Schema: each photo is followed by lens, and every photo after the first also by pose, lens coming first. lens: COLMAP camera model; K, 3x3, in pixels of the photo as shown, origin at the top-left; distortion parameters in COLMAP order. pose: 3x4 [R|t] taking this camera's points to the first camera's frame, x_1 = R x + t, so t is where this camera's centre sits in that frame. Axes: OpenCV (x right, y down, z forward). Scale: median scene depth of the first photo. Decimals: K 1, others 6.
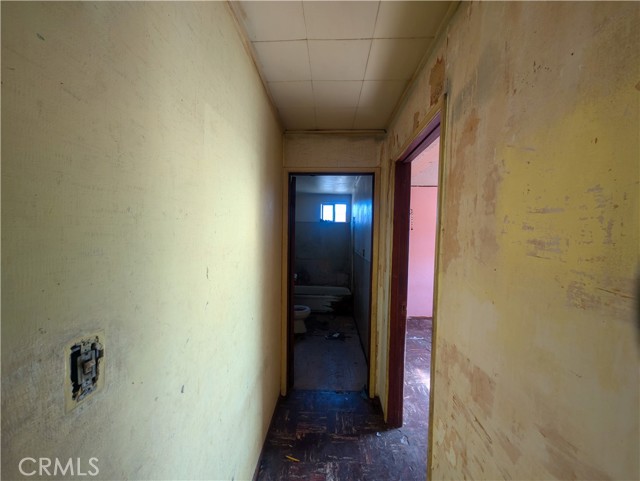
lens RADIAL K [[240.8, 0, 318.2], [0, 240.8, 243.5], [0, 0, 1]] dist [-0.001474, -0.000022]
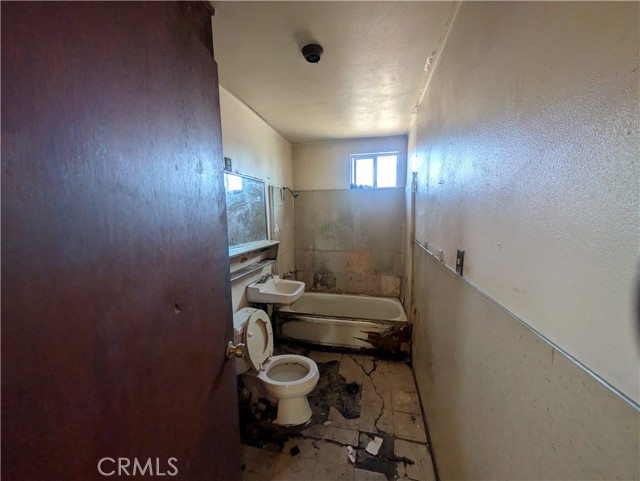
lens RADIAL K [[240.8, 0, 321.6], [0, 240.8, 239.8], [0, 0, 1]] dist [-0.001474, -0.000022]
pose [[0.984801, -0.002920, -0.173662, 0.040202], [0.016037, 0.997116, 0.074173, -0.009534], [0.172944, -0.075831, 0.982008, 0.413378]]
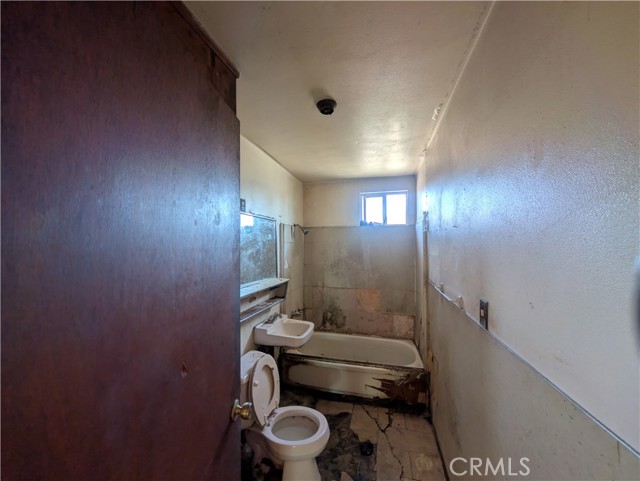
lens RADIAL K [[240.8, 0, 321.7], [0, 240.8, 240.1], [0, 0, 1]] dist [-0.001474, -0.000022]
pose [[0.979053, -0.017704, -0.202835, 0.034166], [0.006446, 0.998408, -0.056031, -0.021902], [0.203505, 0.053550, 0.977608, 0.416972]]
